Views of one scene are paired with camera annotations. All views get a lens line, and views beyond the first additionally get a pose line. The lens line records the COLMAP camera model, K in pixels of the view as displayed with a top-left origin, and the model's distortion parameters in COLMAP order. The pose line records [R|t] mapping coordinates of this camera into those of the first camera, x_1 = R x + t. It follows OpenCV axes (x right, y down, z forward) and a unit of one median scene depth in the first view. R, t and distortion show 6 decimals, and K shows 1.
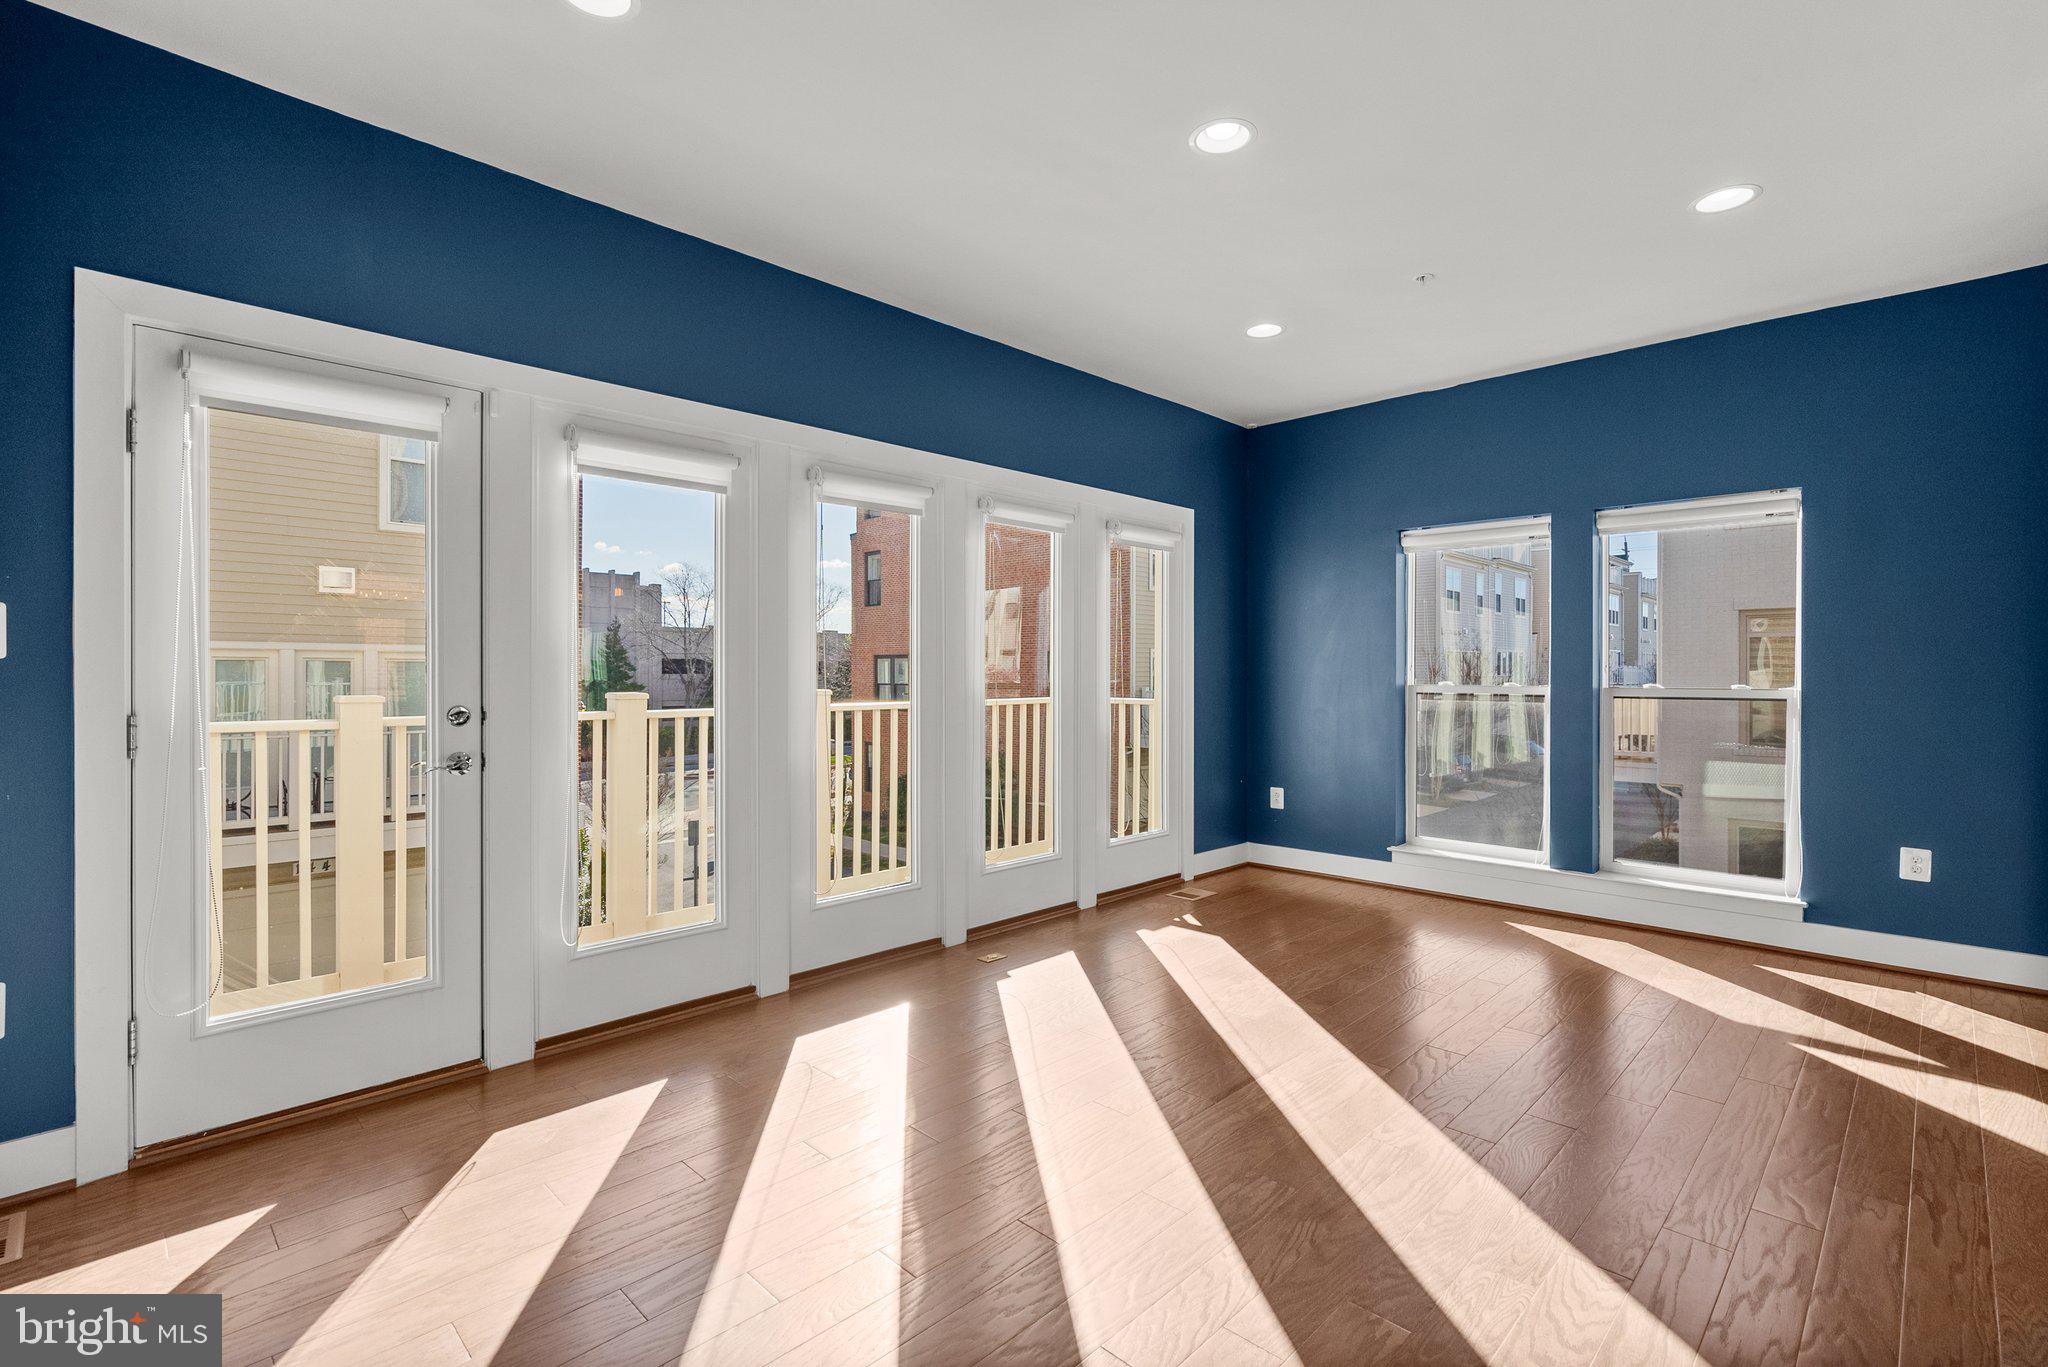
lens RADIAL K [[935.8, 0, 1027.0], [0, 935.8, 671.7], [0, 0, 1]] dist [-0.009013, 0.004838]
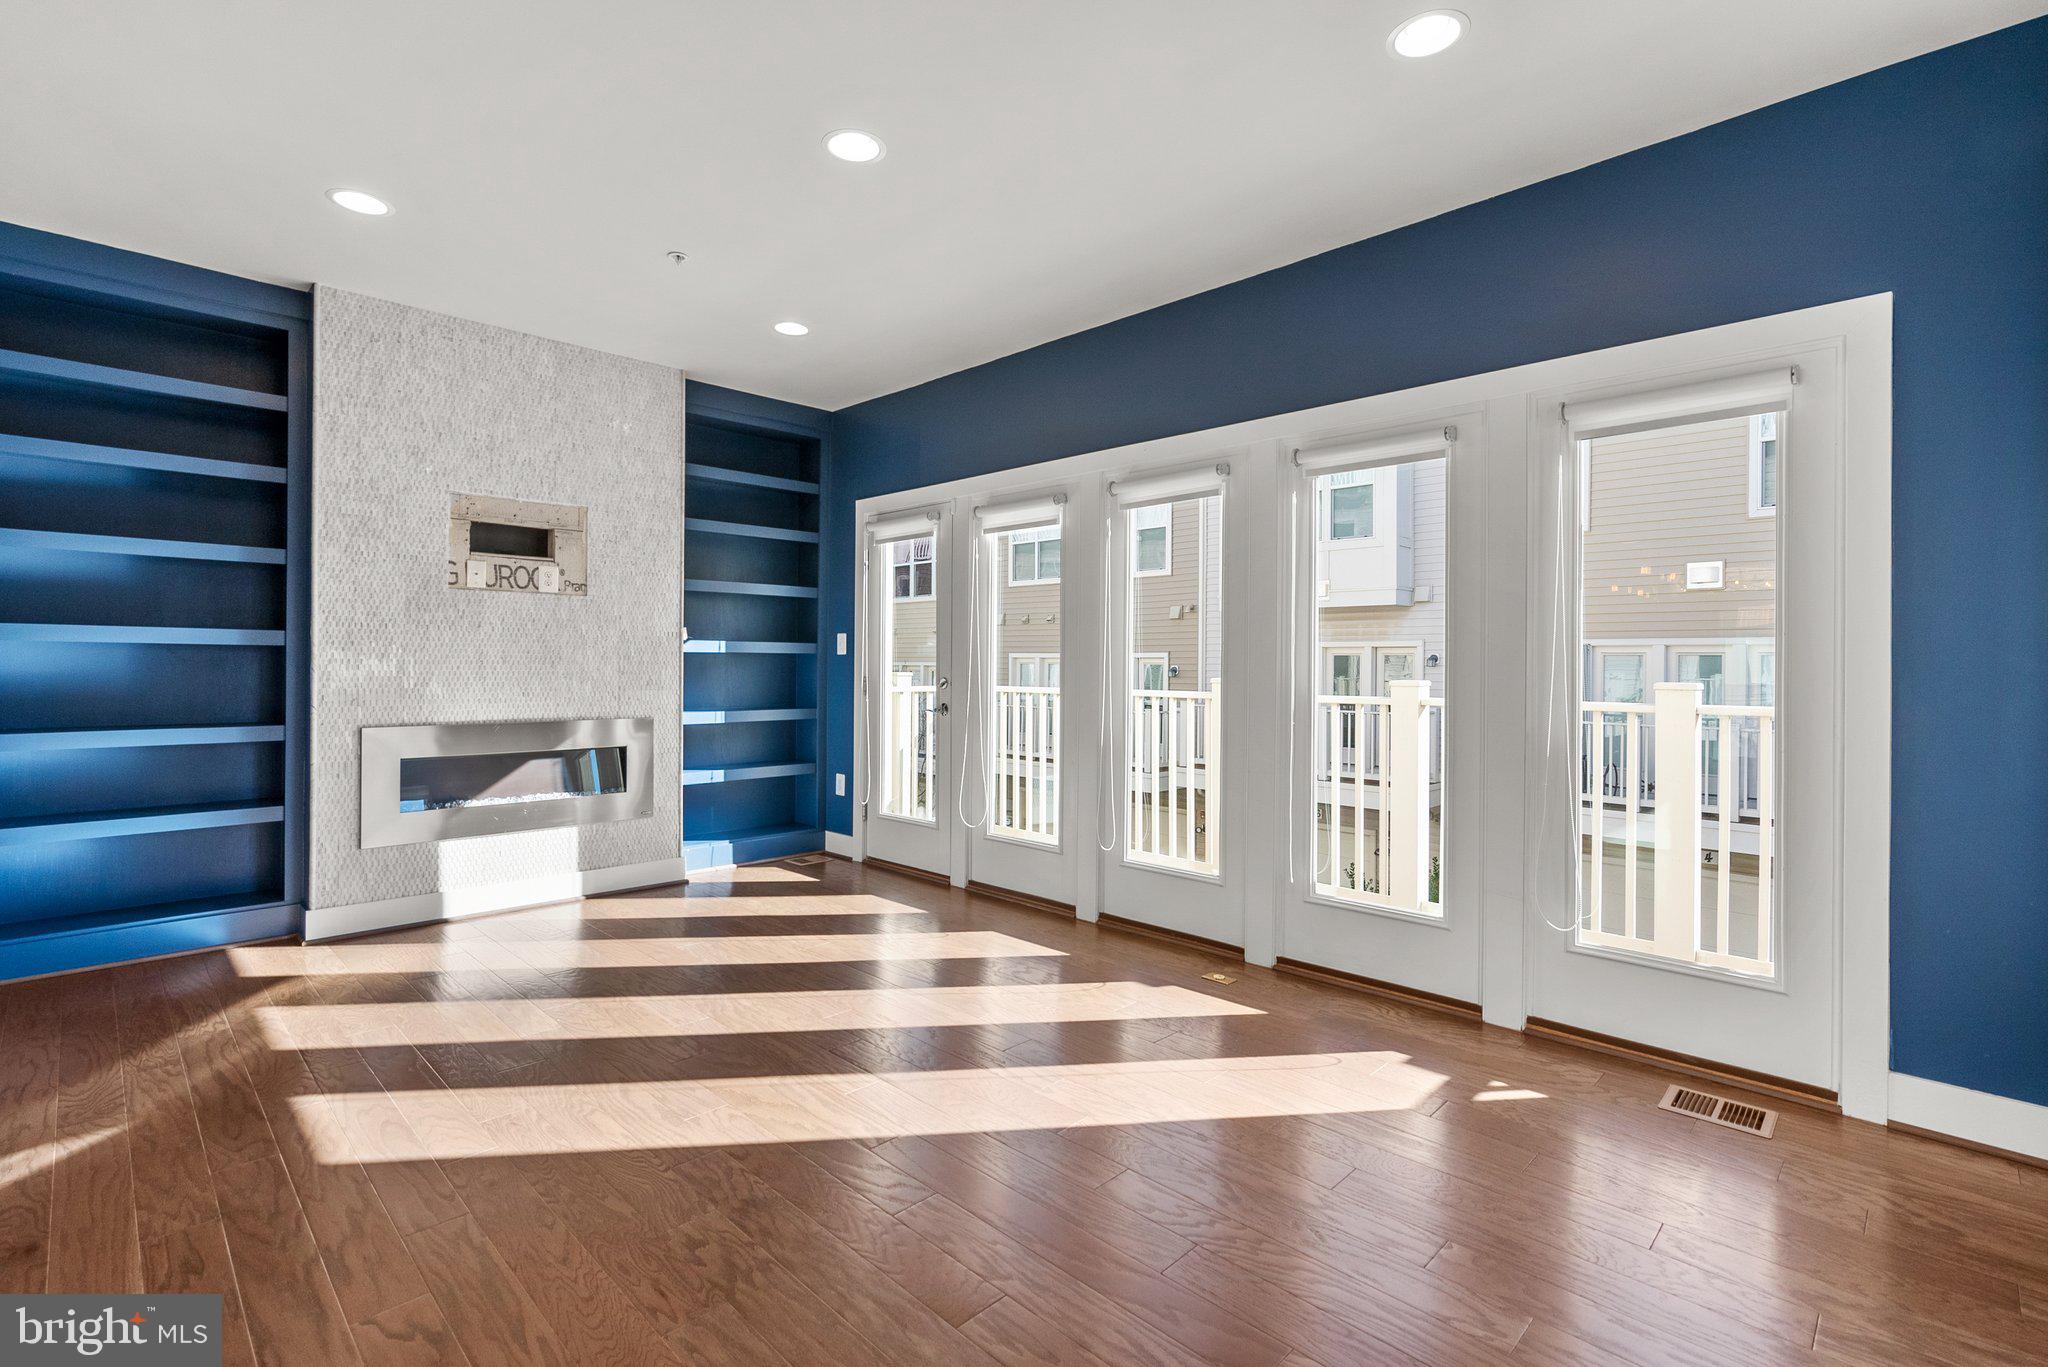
lens RADIAL K [[935.8, 0, 1018.3], [0, 935.8, 666.0], [0, 0, 1]] dist [-0.009013, 0.004838]
pose [[-0.003448, 0.001141, -0.999993, 0.576047], [-0.004935, 0.999987, 0.001158, 0.004868], [0.999982, 0.004939, -0.003442, 0.546691]]
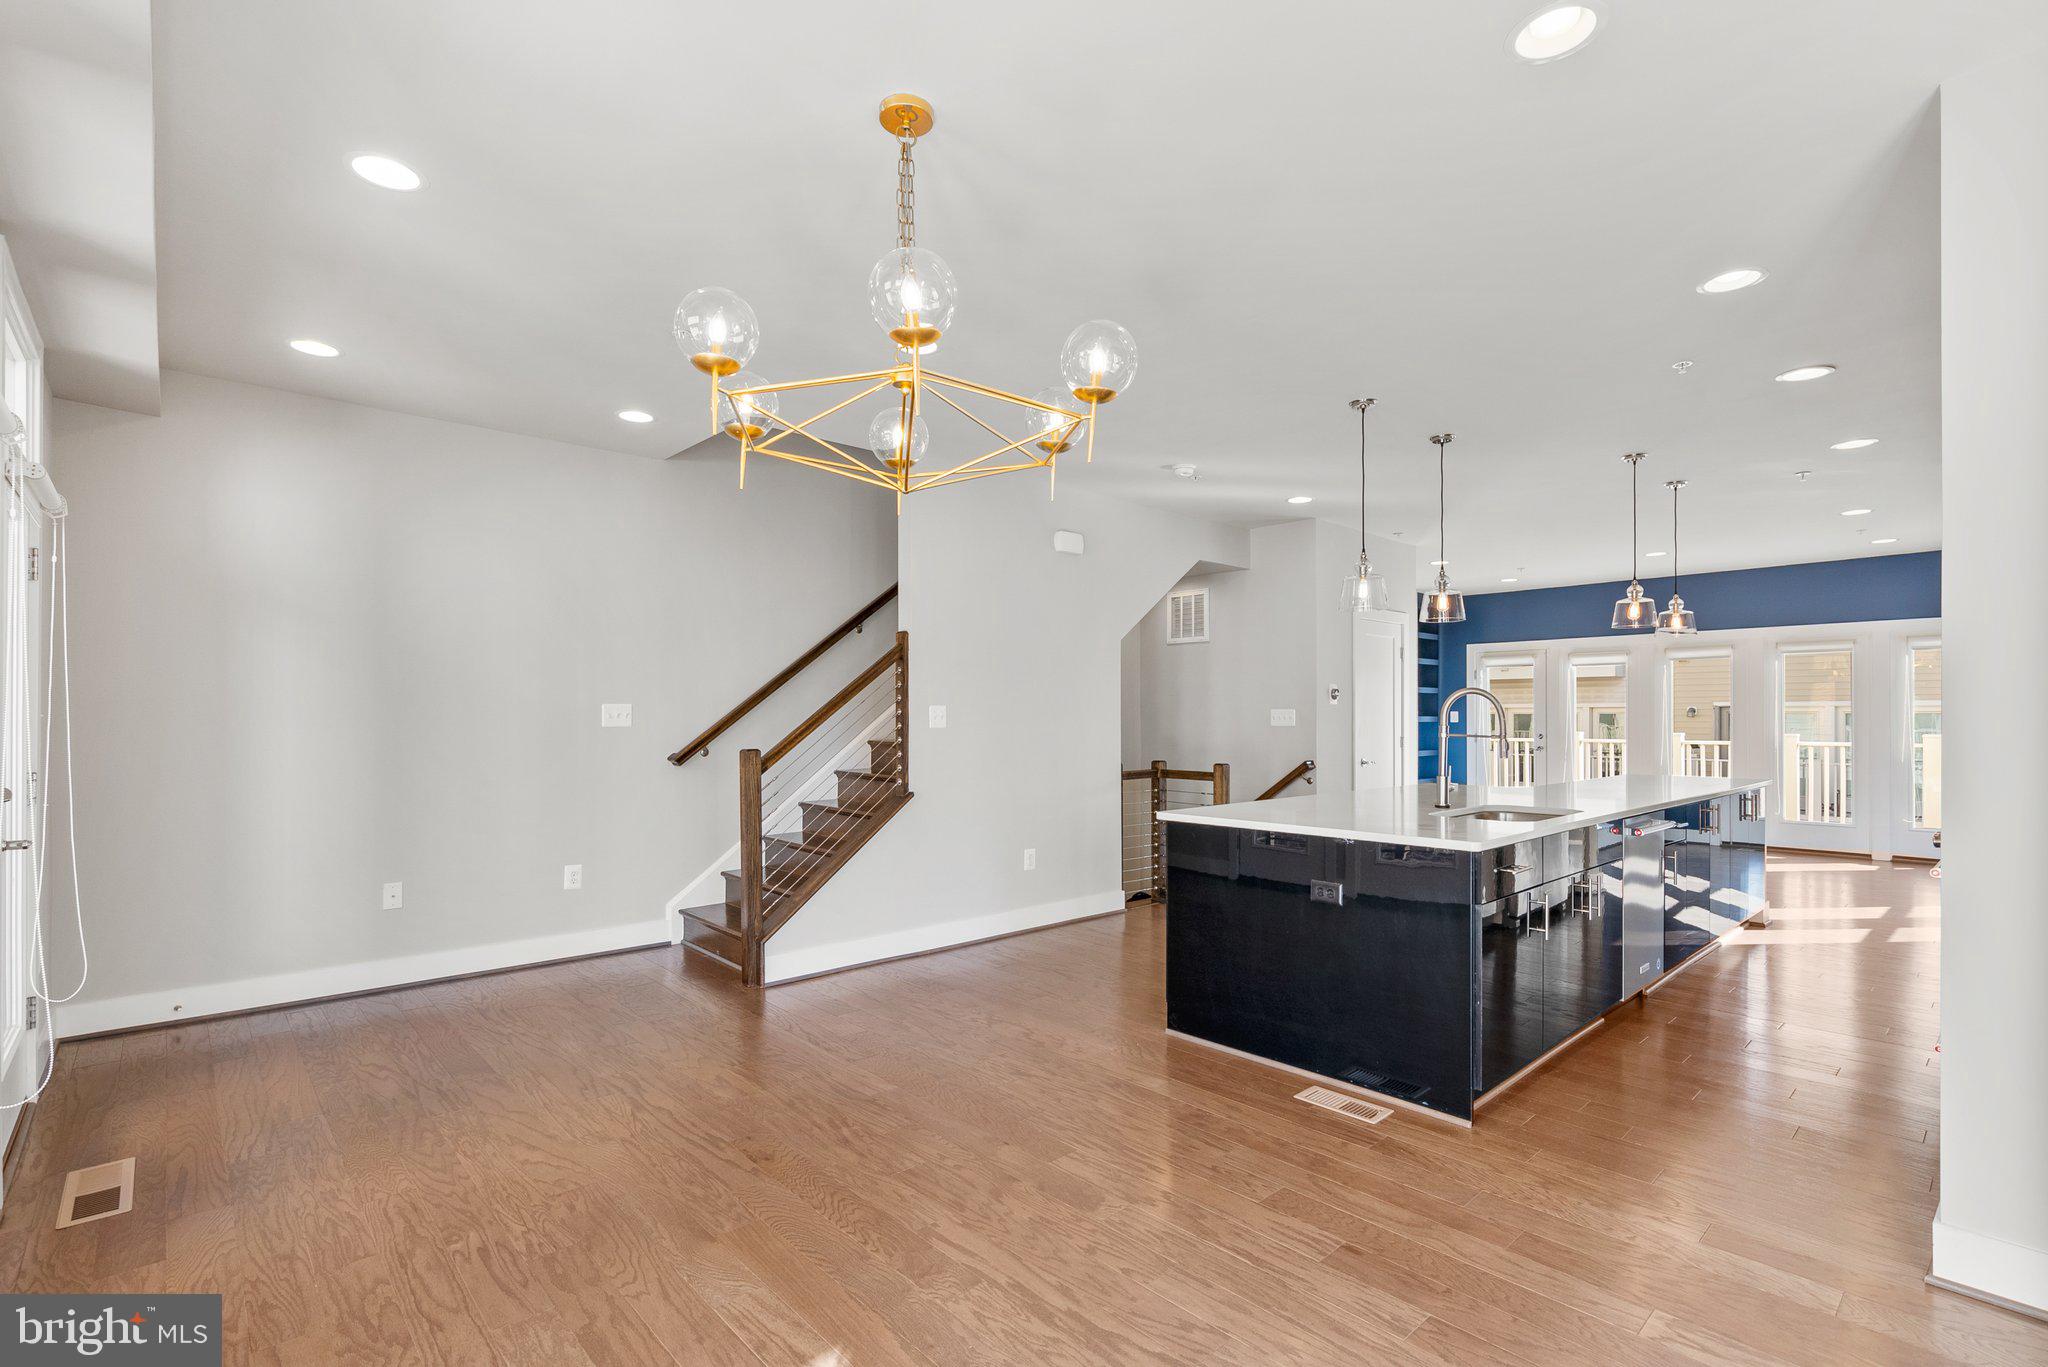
lens RADIAL K [[935.8, 0, 1021.5], [0, 935.8, 713.1], [0, 0, 1]] dist [-0.009013, 0.004838]
pose [[-0.052236, -0.005636, -0.998619, 1.551126], [0.003212, 0.999978, -0.005812, -0.015602], [0.998630, -0.003512, -0.052217, -0.426135]]
